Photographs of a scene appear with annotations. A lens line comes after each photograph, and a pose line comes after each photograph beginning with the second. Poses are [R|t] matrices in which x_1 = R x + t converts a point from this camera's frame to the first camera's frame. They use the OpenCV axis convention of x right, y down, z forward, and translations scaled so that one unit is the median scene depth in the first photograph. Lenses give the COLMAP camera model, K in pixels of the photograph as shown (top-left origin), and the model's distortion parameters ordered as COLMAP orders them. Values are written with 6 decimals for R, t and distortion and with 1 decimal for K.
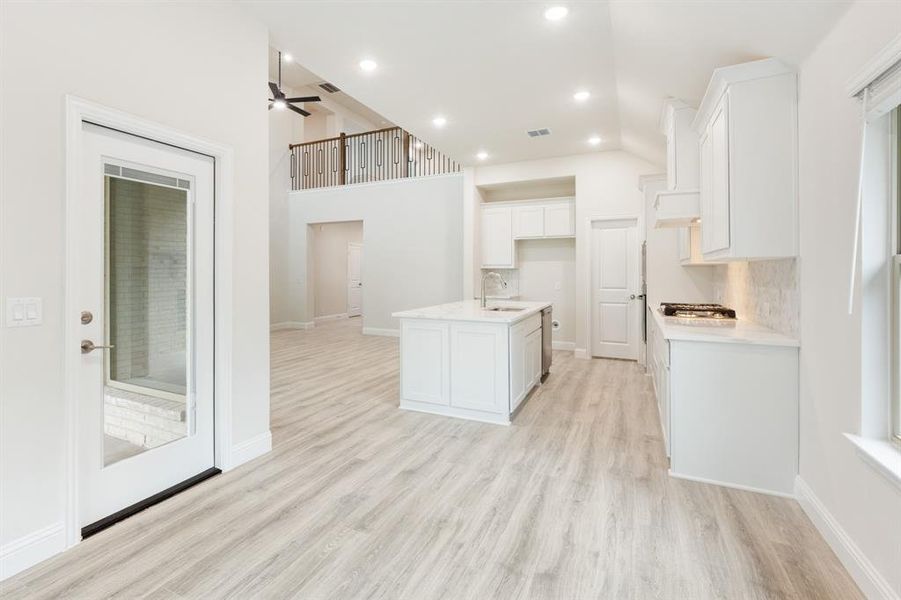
lens RADIAL K [[424.9, 0, 412.8], [0, 424.9, 270.2], [0, 0, 1]] dist [0.000812, 0.000029]
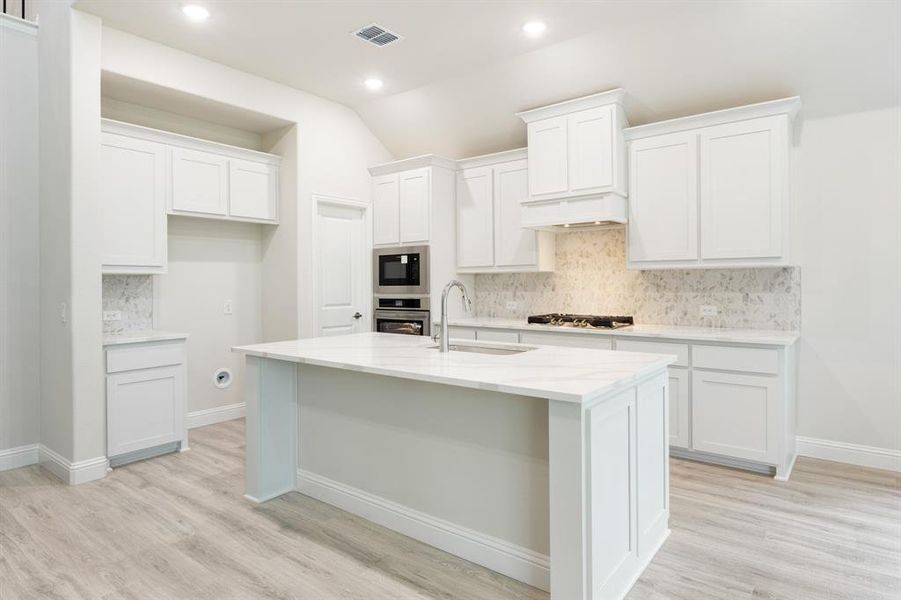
lens RADIAL K [[513.4, 0, 465.2], [0, 513.4, 282.0], [0, 0, 1]] dist [-0.001904, -0.000151]
pose [[0.179596, -0.000644, 0.983740, -0.581793], [0.001017, 0.999999, 0.000469, 0.009590], [-0.983740, 0.000916, 0.179597, 1.233527]]
